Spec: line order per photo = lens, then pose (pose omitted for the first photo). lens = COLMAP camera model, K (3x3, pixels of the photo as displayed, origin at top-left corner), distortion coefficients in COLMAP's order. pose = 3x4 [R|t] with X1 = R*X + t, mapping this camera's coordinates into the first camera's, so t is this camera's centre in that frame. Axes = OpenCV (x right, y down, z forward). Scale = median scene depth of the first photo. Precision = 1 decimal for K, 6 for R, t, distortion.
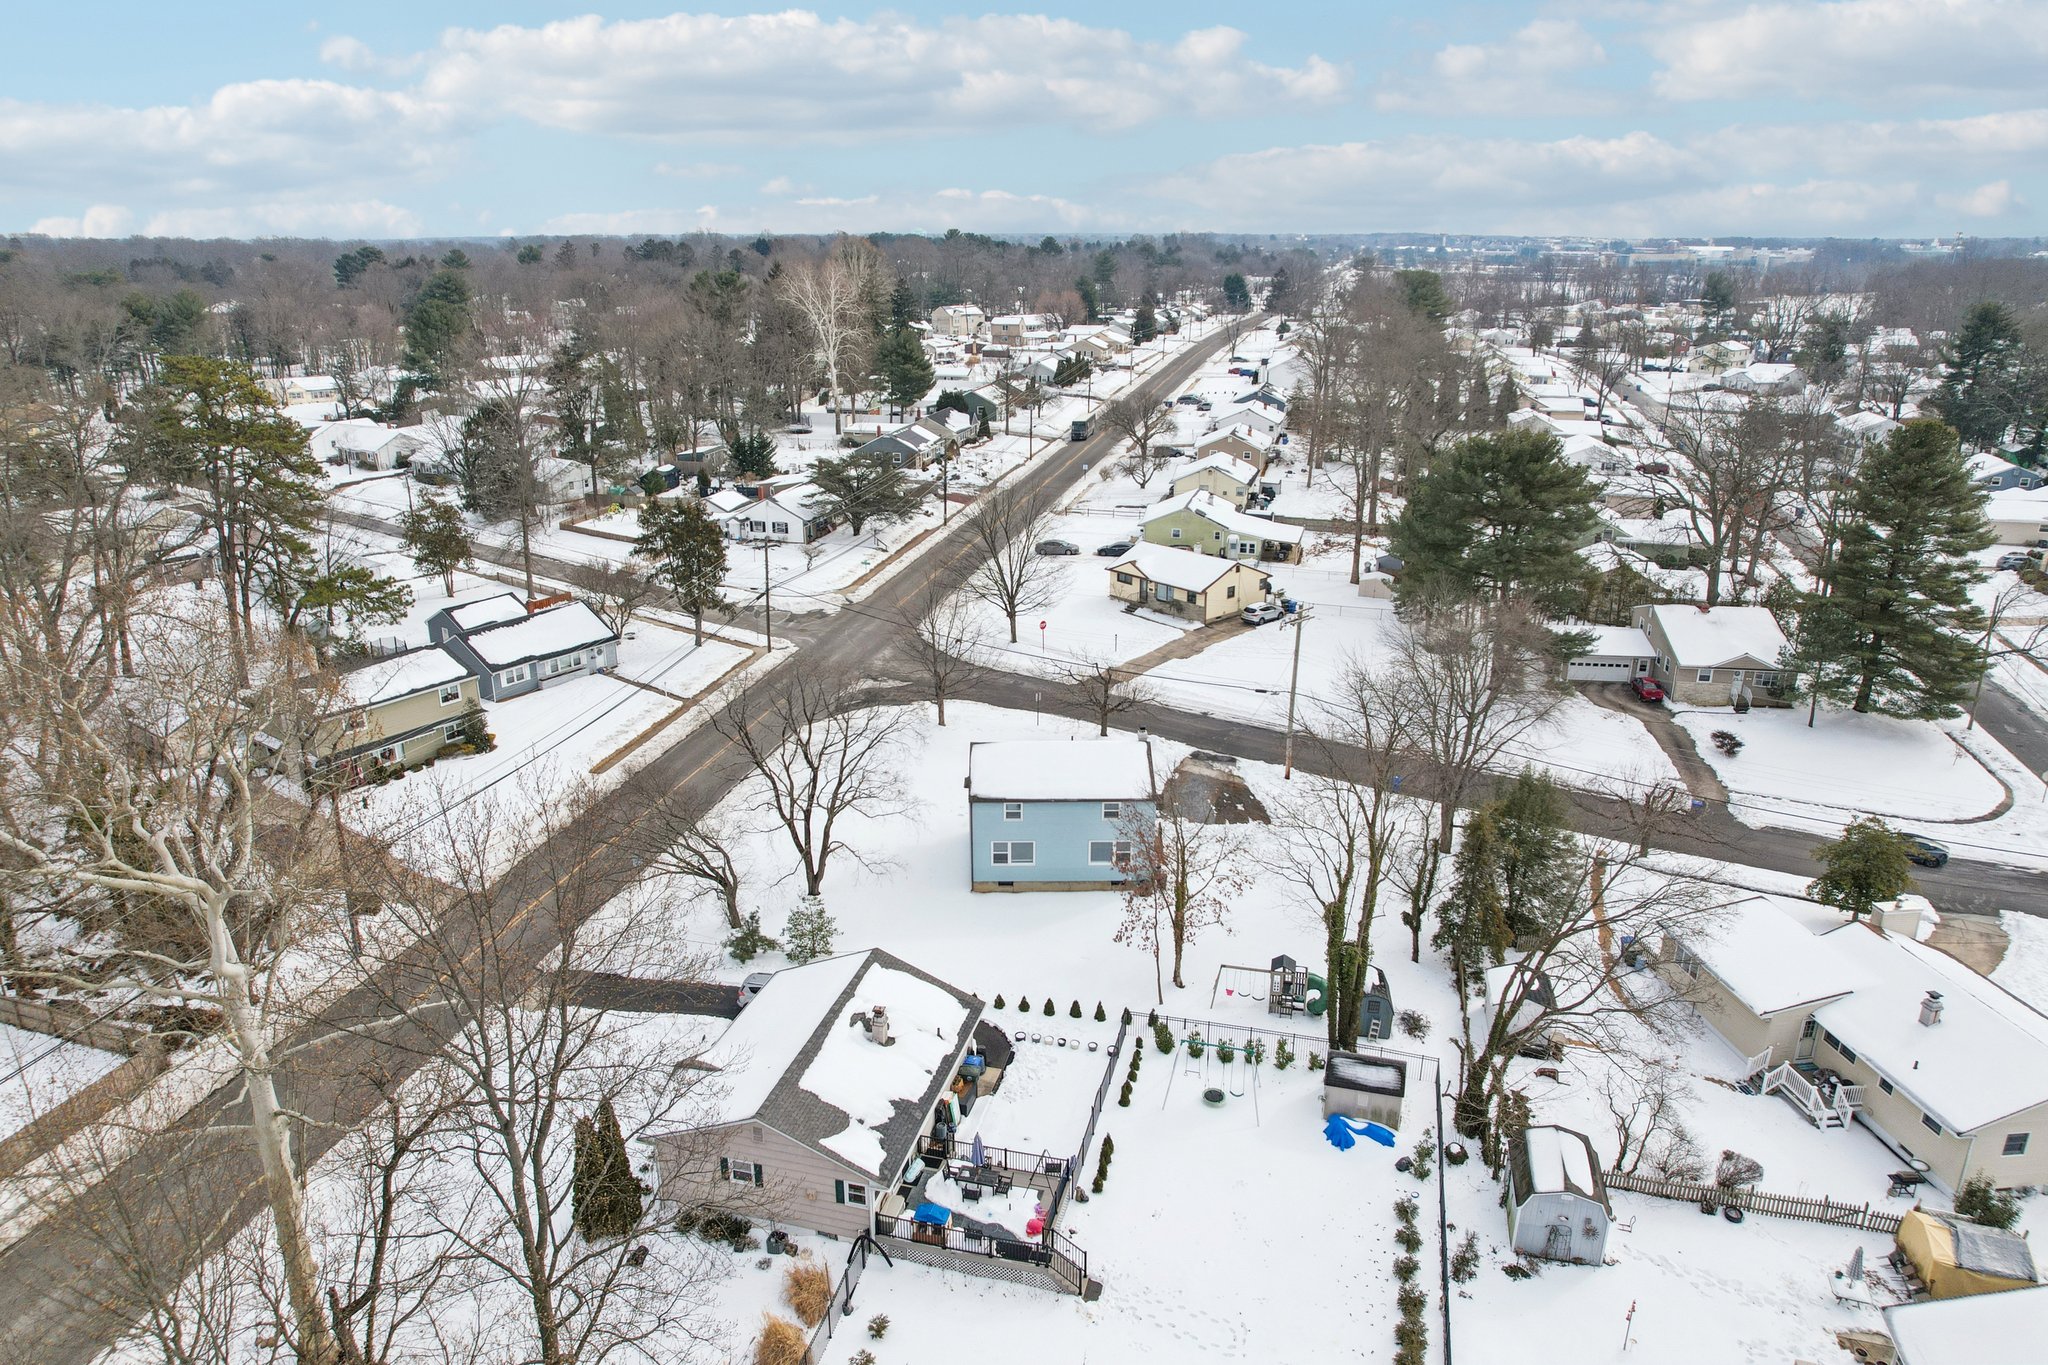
lens RADIAL K [[1321.1, 0, 1030.2], [0, 1321.1, 687.5], [0, 0, 1]] dist [-0.078448, 0.070386]
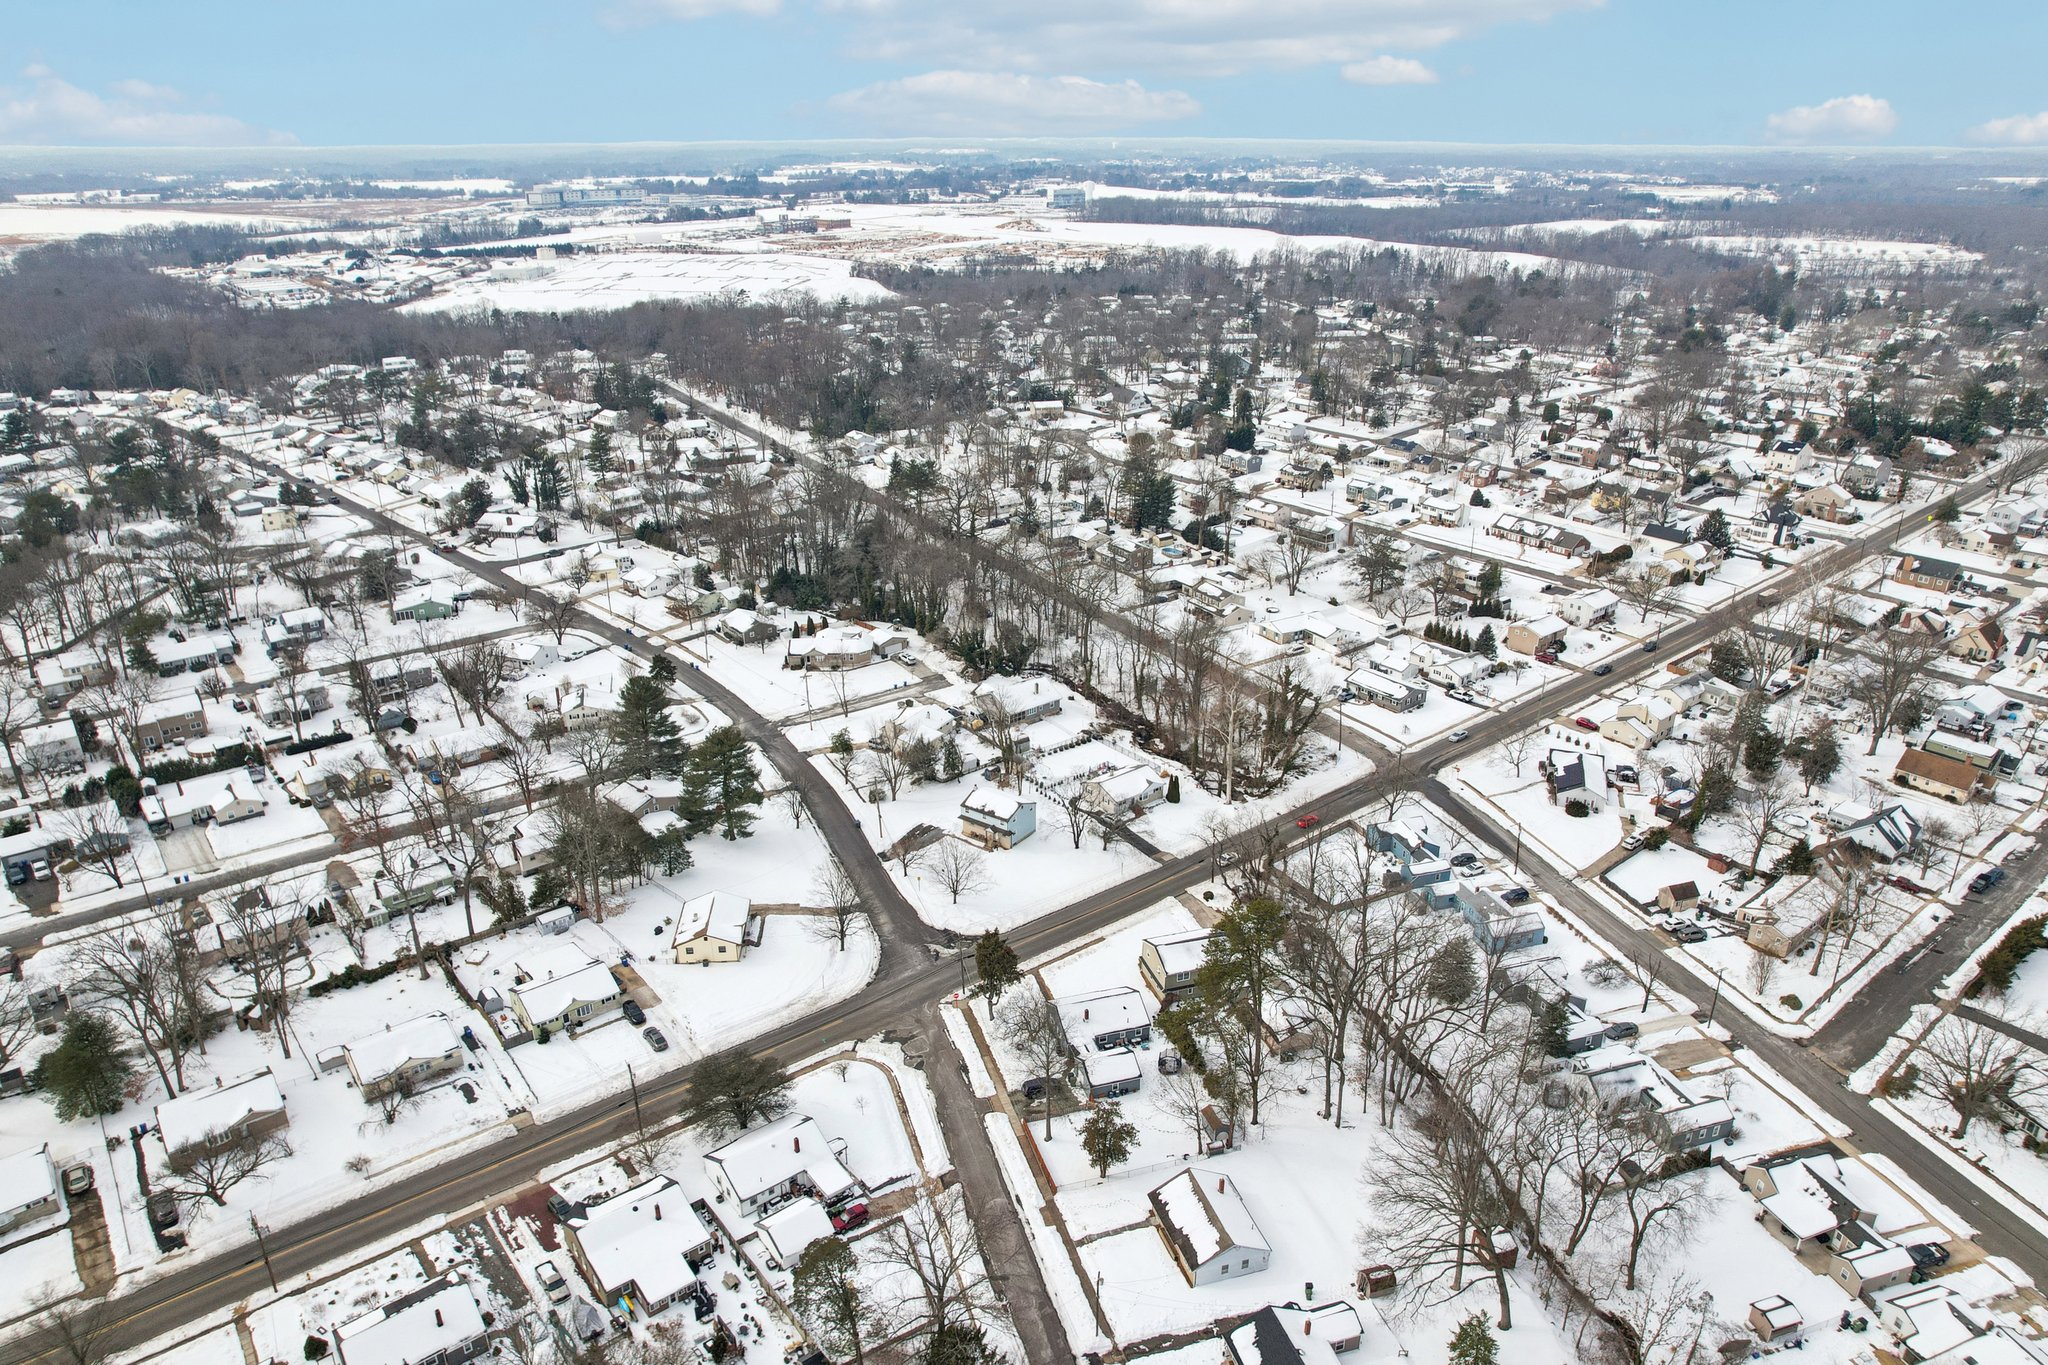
lens RADIAL K [[1321.1, 0, 1030.2], [0, 1321.1, 687.5], [0, 0, 1]] dist [-0.078448, 0.070386]
pose [[-0.808150, -0.232666, 0.541073, -1.290158], [0.191854, 0.764569, 0.615326, -1.595170], [-0.556853, 0.601083, -0.573249, 2.028716]]
